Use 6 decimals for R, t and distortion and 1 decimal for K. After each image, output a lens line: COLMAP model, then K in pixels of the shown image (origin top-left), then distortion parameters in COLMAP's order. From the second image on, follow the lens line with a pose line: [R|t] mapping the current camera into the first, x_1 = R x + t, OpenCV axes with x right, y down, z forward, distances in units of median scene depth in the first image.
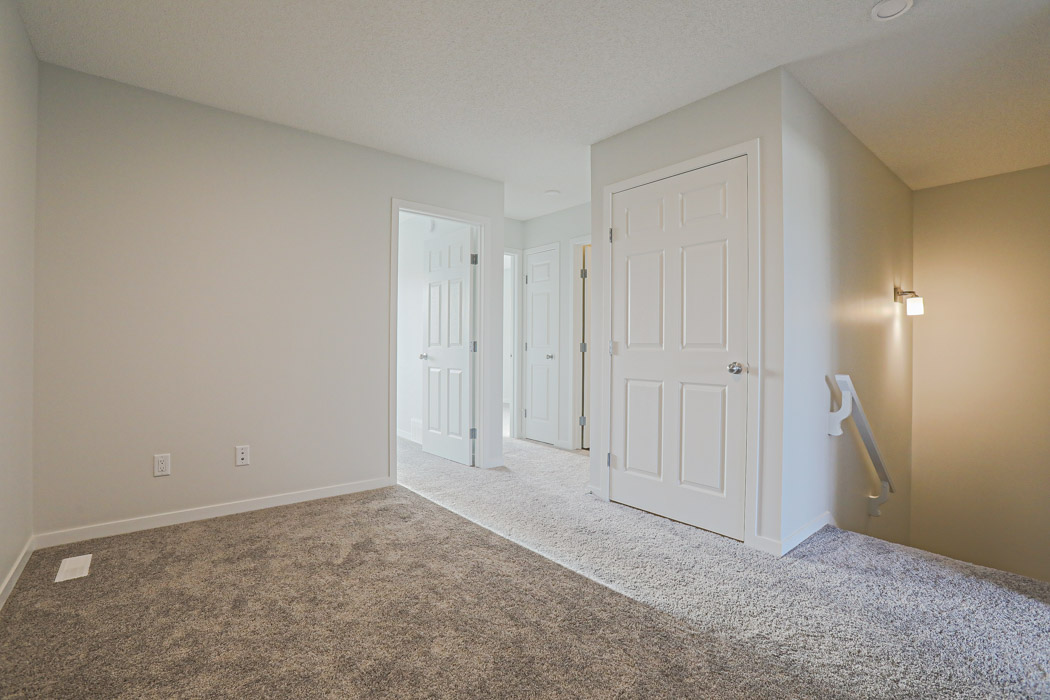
lens RADIAL K [[475.9, 0, 520.4], [0, 475.9, 350.8], [0, 0, 1]] dist [-0.055436, 0.019109]
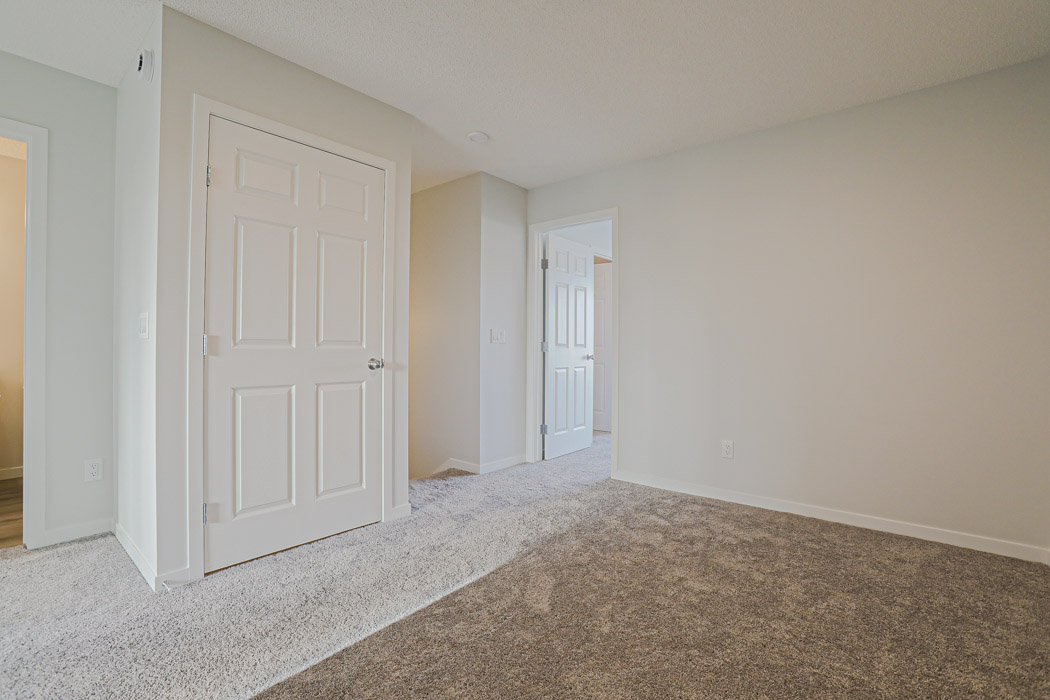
lens RADIAL K [[475.9, 0, 519.9], [0, 475.9, 348.9], [0, 0, 1]] dist [-0.055436, 0.019109]
pose [[-0.174648, -0.011183, 0.984567, -0.646262], [-0.003470, 0.999936, 0.010742, -0.011126], [-0.984625, -0.001540, -0.174675, 0.837085]]
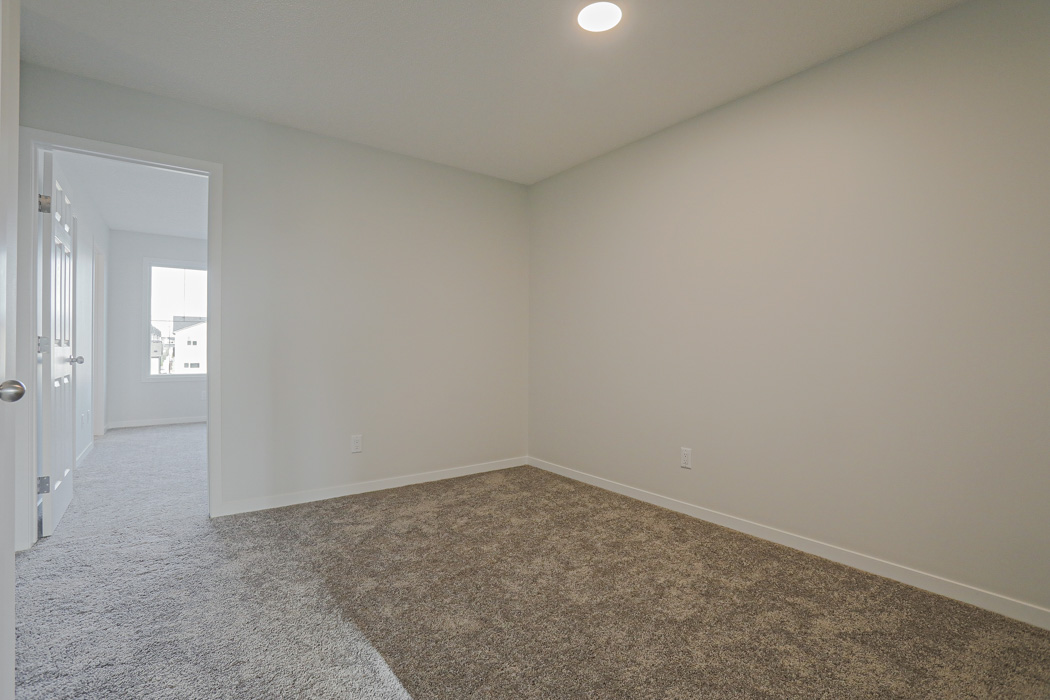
lens RADIAL K [[475.9, 0, 521.6], [0, 475.9, 350.6], [0, 0, 1]] dist [-0.055436, 0.019109]
pose [[-0.998407, -0.014476, 0.054539, -0.042360], [-0.014074, 0.999871, 0.007748, -0.006111], [-0.054644, 0.006968, -0.998482, 1.338342]]
